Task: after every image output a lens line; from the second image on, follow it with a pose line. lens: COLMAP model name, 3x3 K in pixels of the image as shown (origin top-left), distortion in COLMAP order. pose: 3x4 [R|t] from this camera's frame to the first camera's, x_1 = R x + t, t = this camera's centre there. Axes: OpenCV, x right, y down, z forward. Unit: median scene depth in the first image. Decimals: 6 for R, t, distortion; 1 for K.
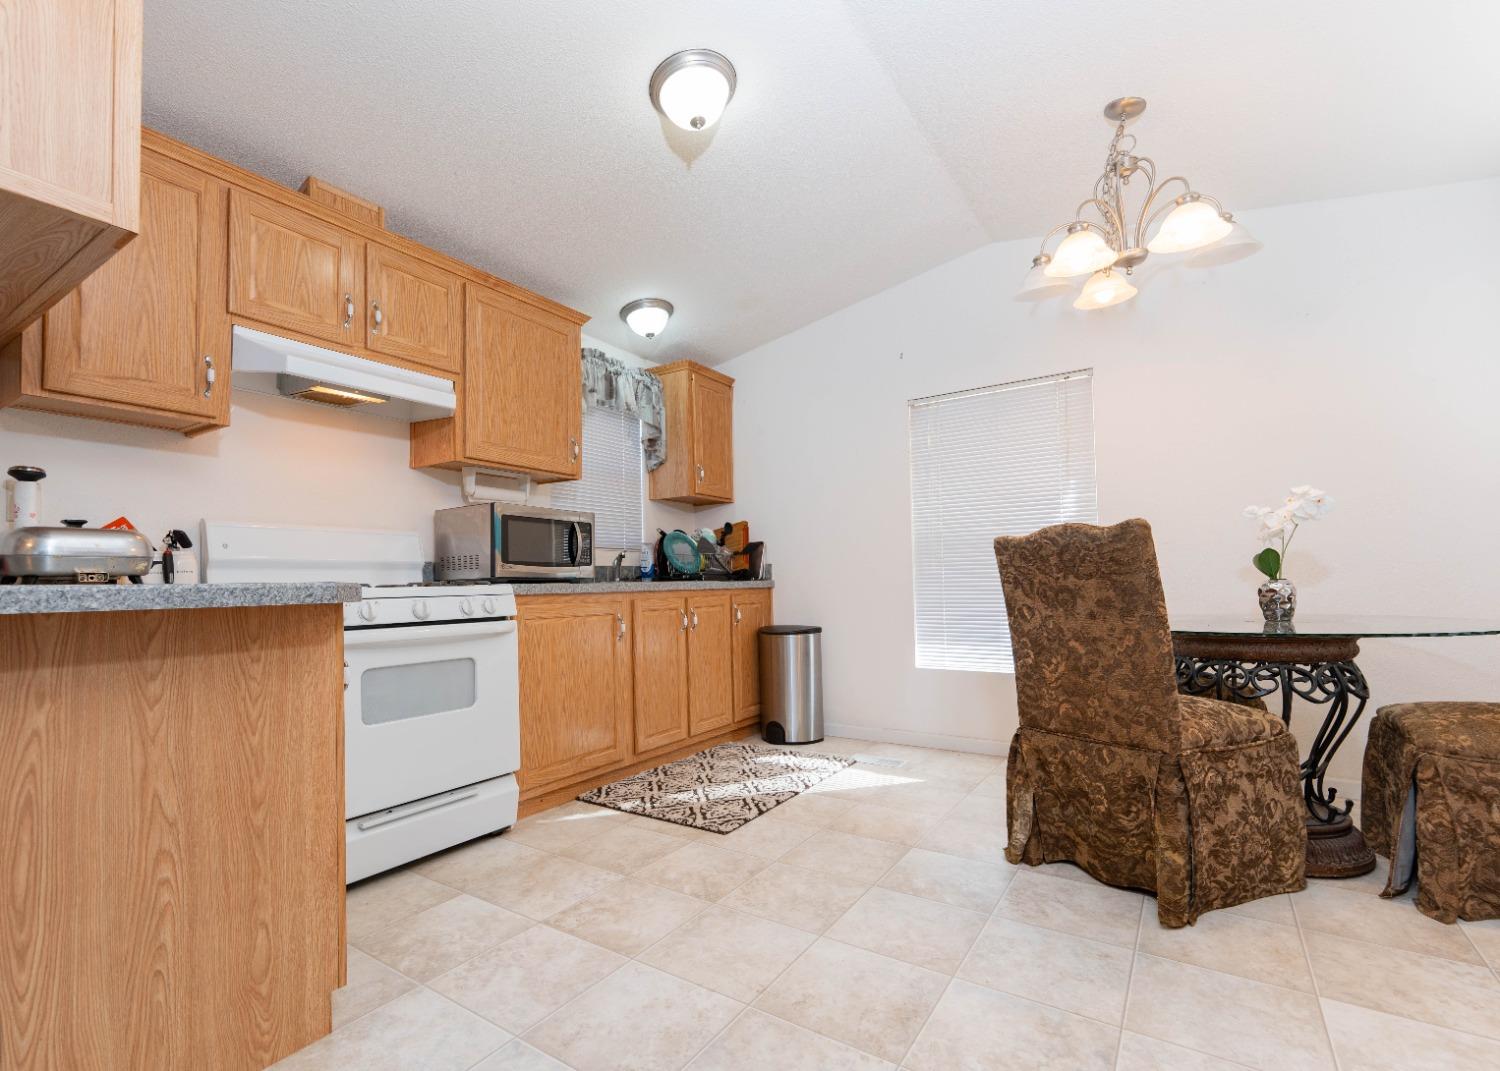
lens RADIAL K [[681.4, 0, 750.9], [0, 681.4, 564.4], [0, 0, 1]] dist [-0.000105, -0.000263]
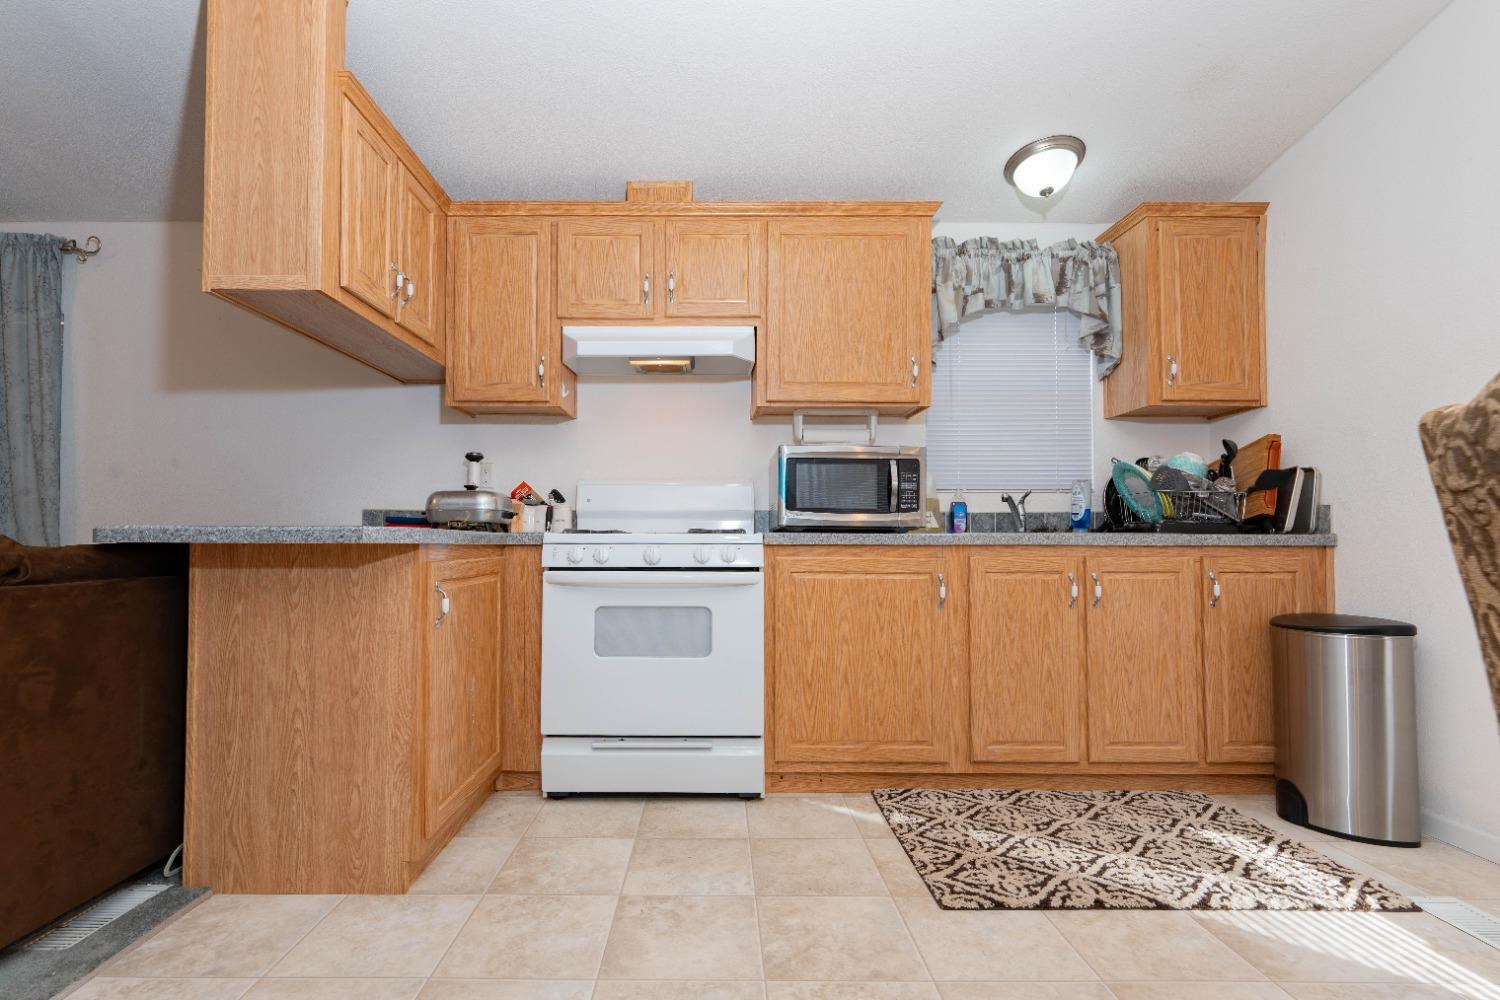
lens RADIAL K [[701.0, 0, 715.1], [0, 701.0, 521.8], [0, 0, 1]] dist [0.002002, -0.000334]
pose [[0.545450, -0.003973, -0.838134, 0.346664], [0.010828, 0.999939, 0.002307, 0.009532], [0.838073, -0.010334, 0.545460, 0.363539]]
